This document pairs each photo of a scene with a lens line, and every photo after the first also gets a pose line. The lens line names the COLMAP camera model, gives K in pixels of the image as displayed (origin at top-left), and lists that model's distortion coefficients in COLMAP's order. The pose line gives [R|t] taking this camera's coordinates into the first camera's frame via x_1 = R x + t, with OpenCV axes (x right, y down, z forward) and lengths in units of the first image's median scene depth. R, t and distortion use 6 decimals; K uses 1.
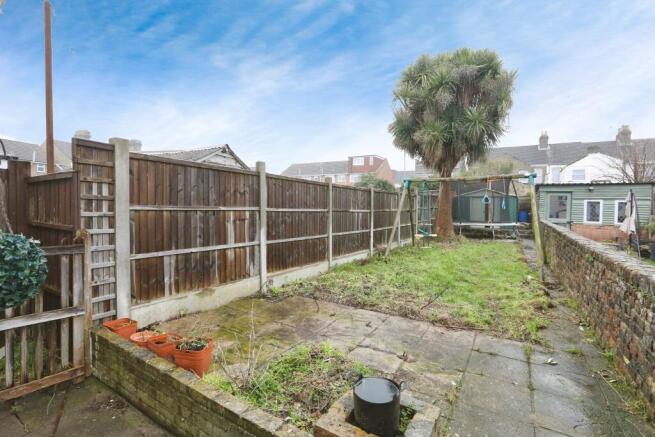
lens RADIAL K [[313.2, 0, 328.3], [0, 313.2, 217.4], [0, 0, 1]] dist [-0.025320, 0.001660]
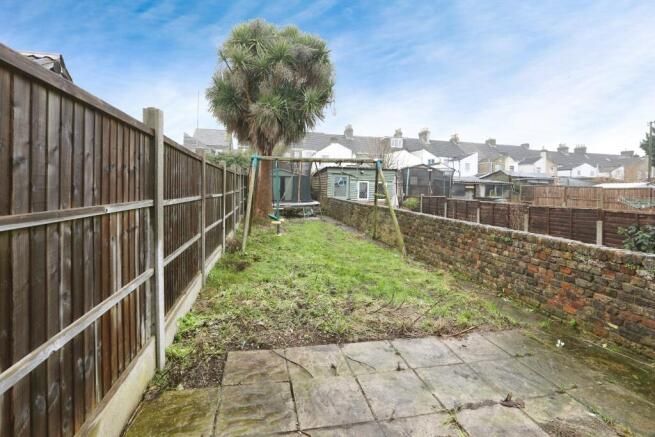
lens RADIAL K [[313.2, 0, 312.3], [0, 313.2, 190.6], [0, 0, 1]] dist [-0.025320, 0.001660]
pose [[0.737334, -0.009294, 0.675464, -0.368945], [0.016325, 0.999858, -0.004063, -0.042198], [-0.675331, 0.014022, 0.737381, 0.467583]]
